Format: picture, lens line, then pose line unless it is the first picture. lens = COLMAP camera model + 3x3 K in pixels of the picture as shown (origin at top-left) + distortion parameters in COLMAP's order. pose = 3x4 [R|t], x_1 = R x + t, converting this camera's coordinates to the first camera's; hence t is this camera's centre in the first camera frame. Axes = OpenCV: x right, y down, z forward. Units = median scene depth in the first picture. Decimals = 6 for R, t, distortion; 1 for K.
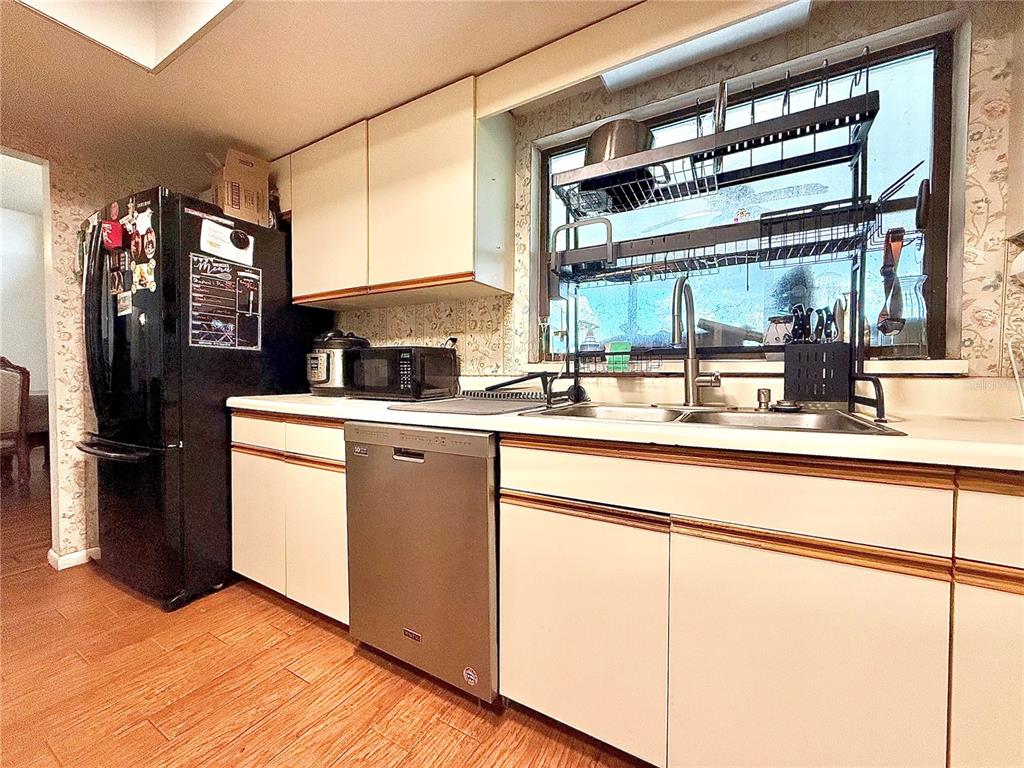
lens RADIAL K [[407.9, 0, 513.0], [0, 407.9, 380.5], [0, 0, 1]] dist [-0.000327, 0.000069]
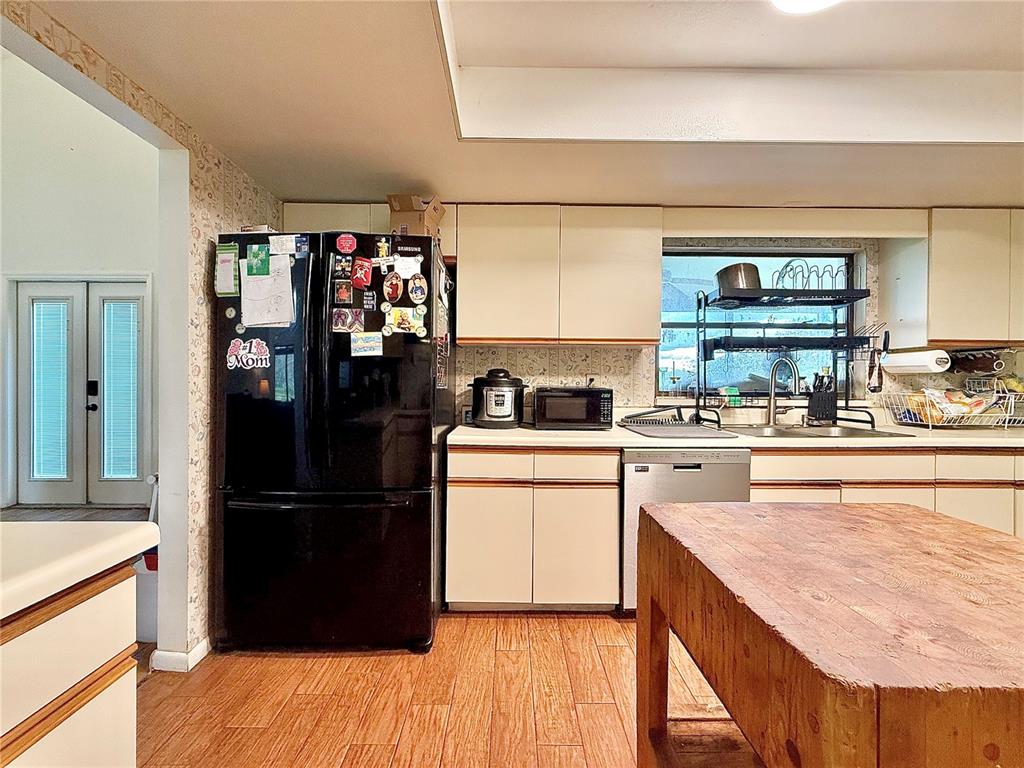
lens RADIAL K [[407.9, 0, 509.1], [0, 407.9, 381.2], [0, 0, 1]] dist [-0.000327, 0.000069]
pose [[0.865728, 0.002313, 0.500510, -1.170868], [0.006025, 0.999869, -0.015043, -0.087894], [-0.500479, 0.016039, 0.865600, 0.010926]]
